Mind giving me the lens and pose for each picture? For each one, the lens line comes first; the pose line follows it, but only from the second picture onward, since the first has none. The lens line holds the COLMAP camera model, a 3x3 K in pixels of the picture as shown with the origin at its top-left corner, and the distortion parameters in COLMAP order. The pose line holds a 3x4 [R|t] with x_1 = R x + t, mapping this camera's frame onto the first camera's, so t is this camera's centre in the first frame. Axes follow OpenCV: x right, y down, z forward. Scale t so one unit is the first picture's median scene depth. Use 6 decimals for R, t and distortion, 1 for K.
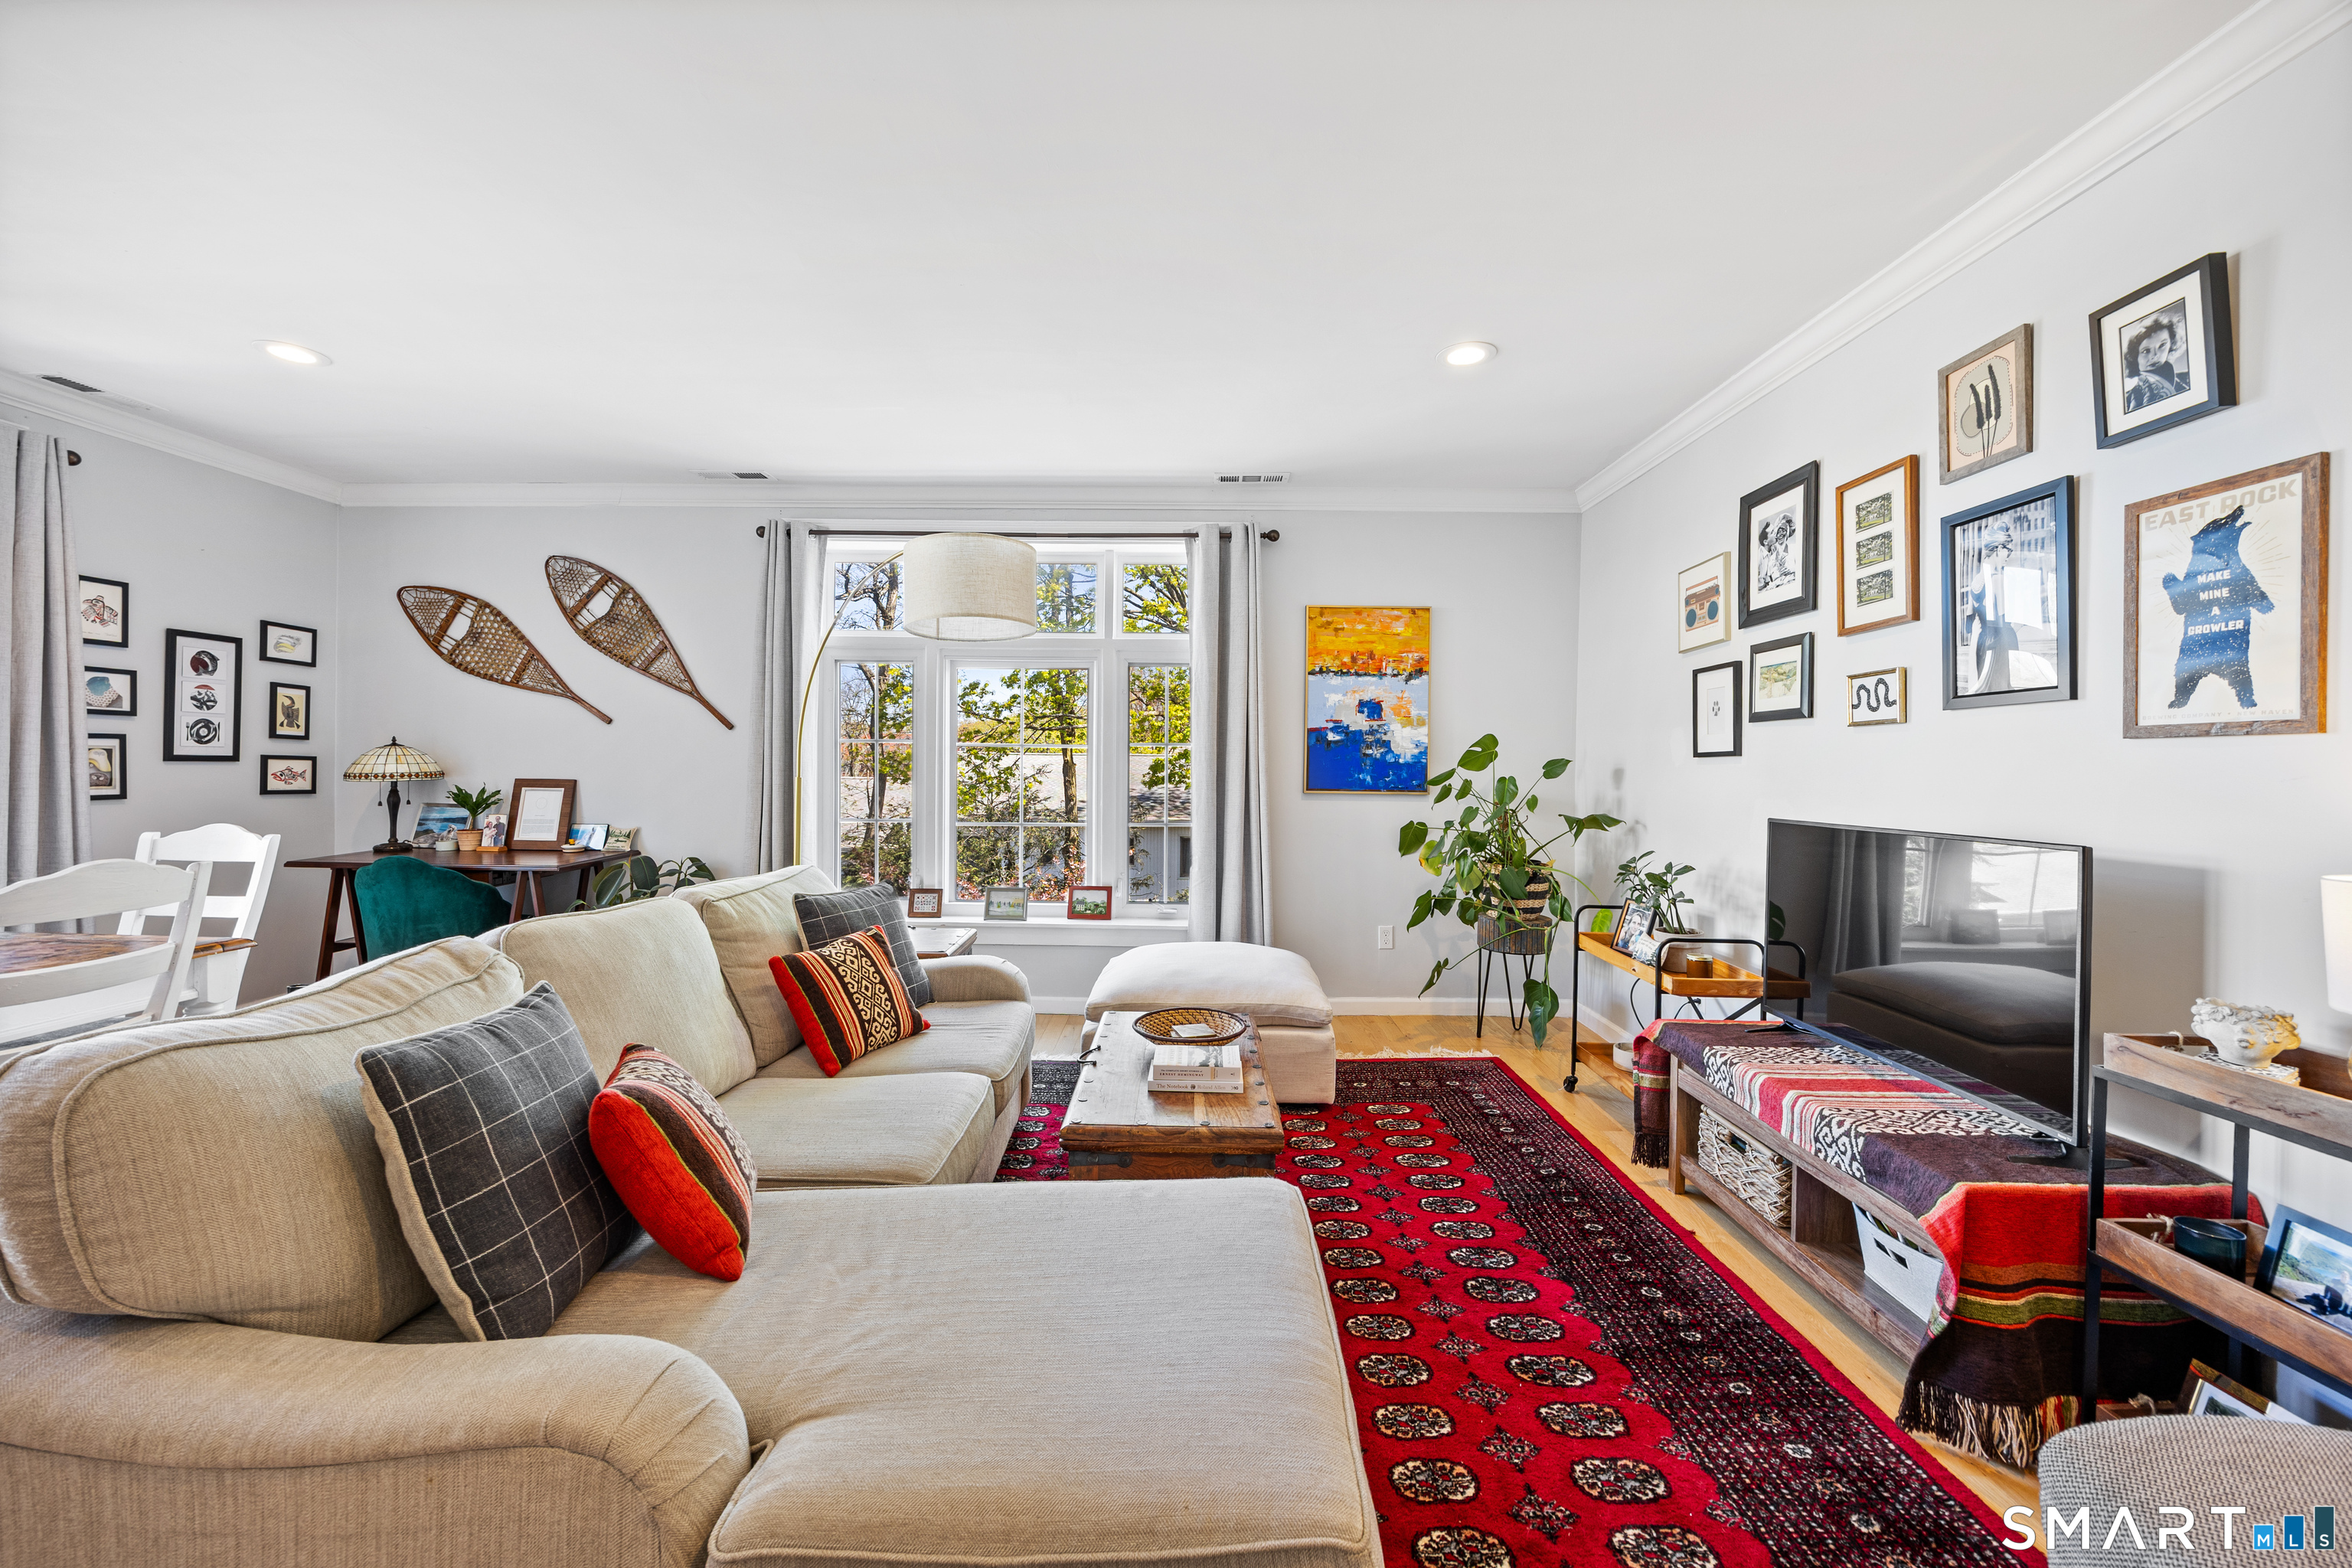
lens RADIAL K [[928.2, 0, 1168.2], [0, 928.2, 751.0], [0, 0, 1]] dist [-0.001756, -0.000388]
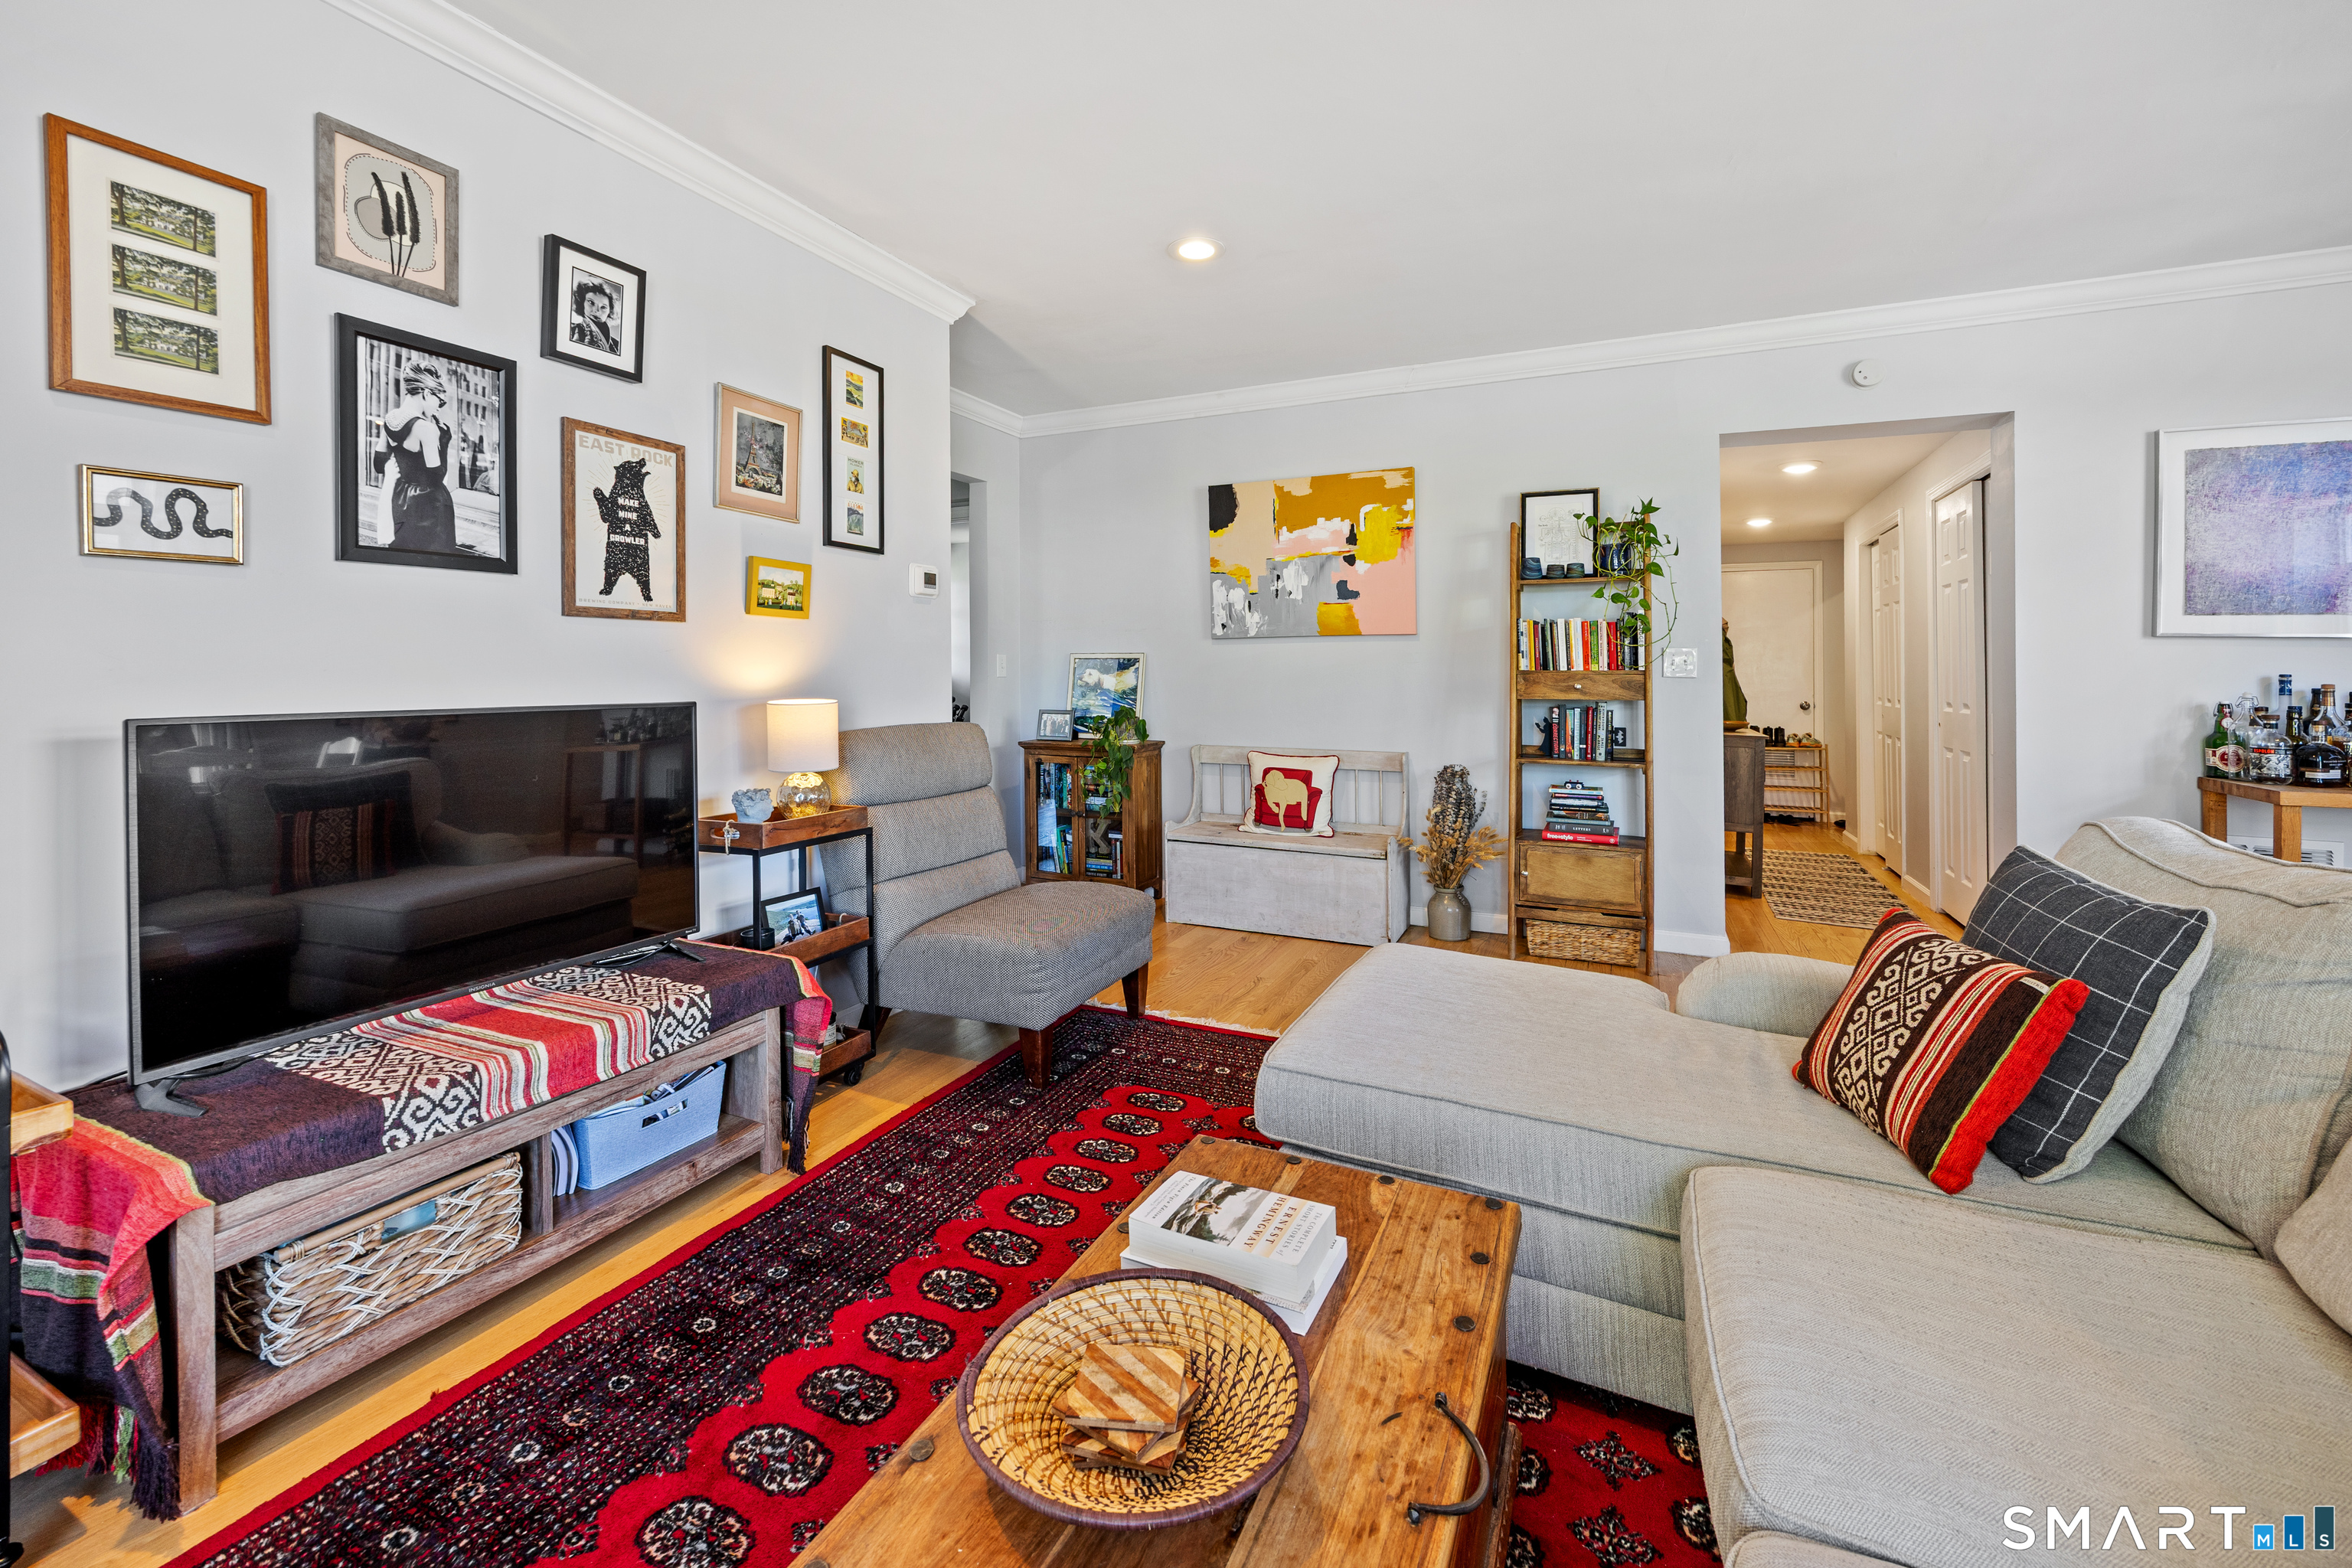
lens RADIAL K [[928.2, 0, 1200.5], [0, 928.2, 661.9], [0, 0, 1]] dist [-0.001756, -0.000388]
pose [[-0.917385, -0.005162, 0.397968, -0.083447], [-0.015147, 0.999644, -0.021951, 0.028244], [-0.397713, -0.026166, -0.917137, 0.855002]]
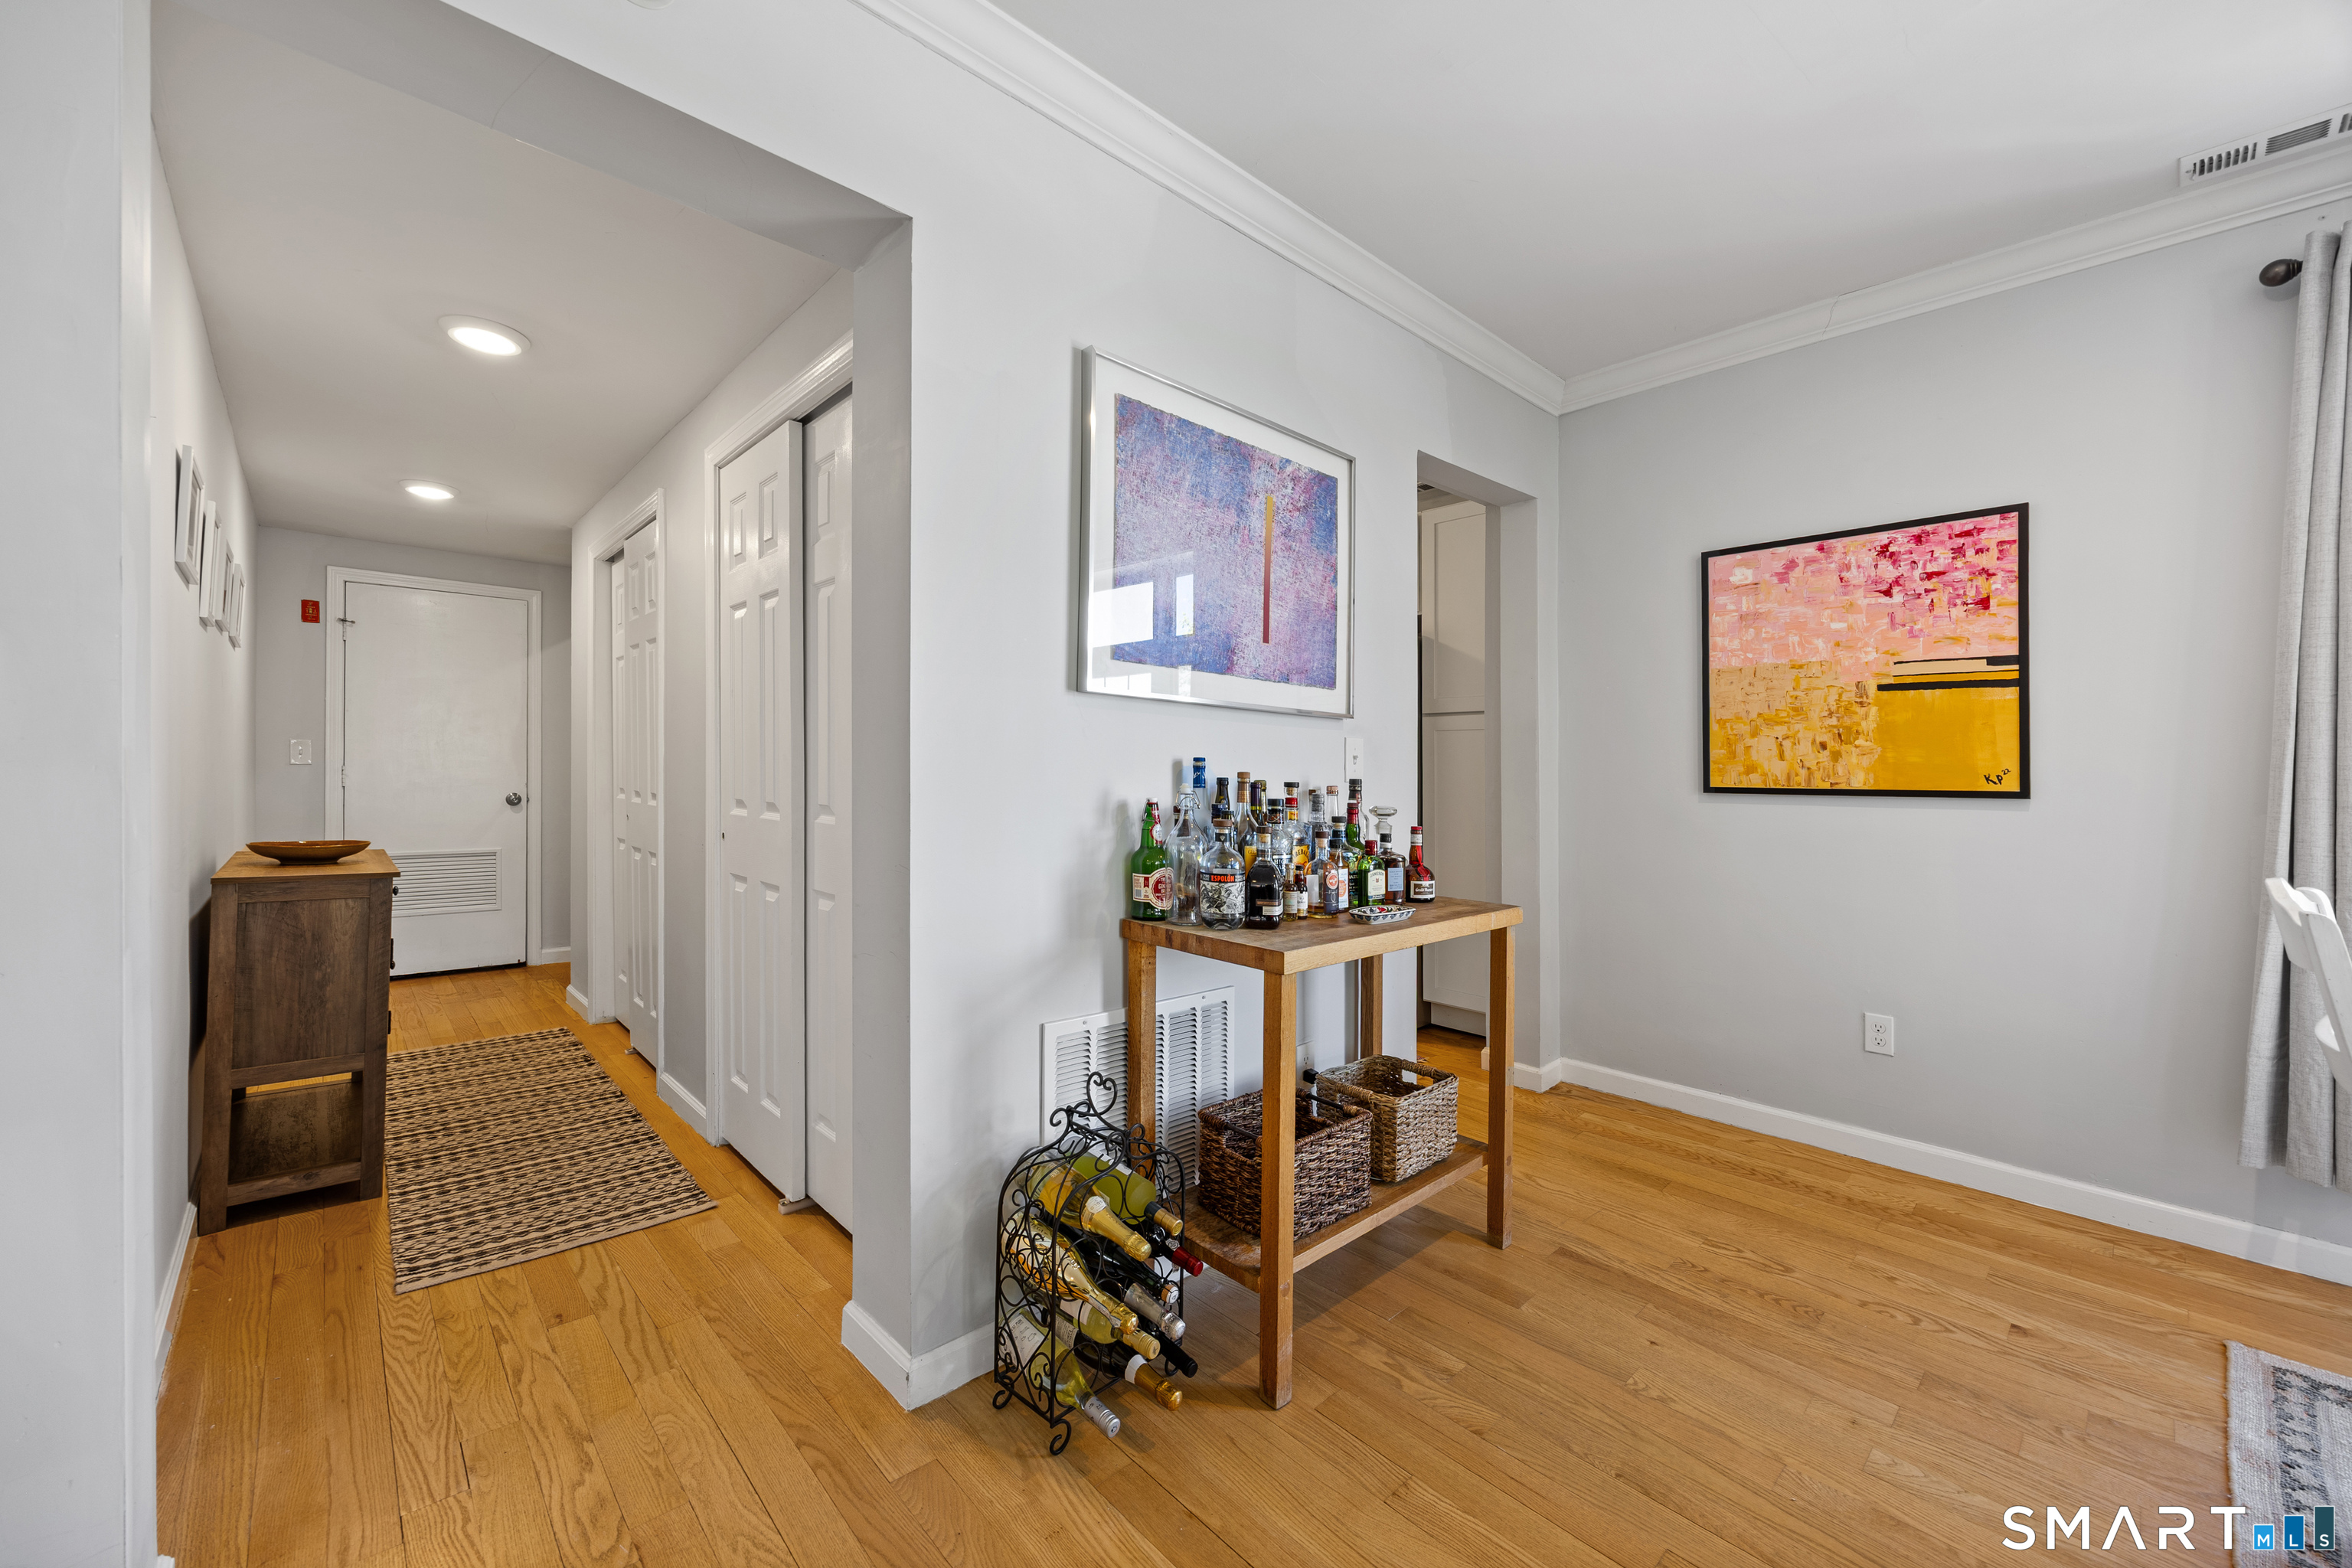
lens RADIAL K [[928.2, 0, 1167.5], [0, 928.2, 781.9], [0, 0, 1]] dist [-0.001756, -0.000388]
pose [[-0.717405, -0.007417, -0.696617, -0.230493], [-0.011842, 0.999929, 0.001549, 0.021203], [0.696556, 0.009361, -0.717442, 0.116263]]
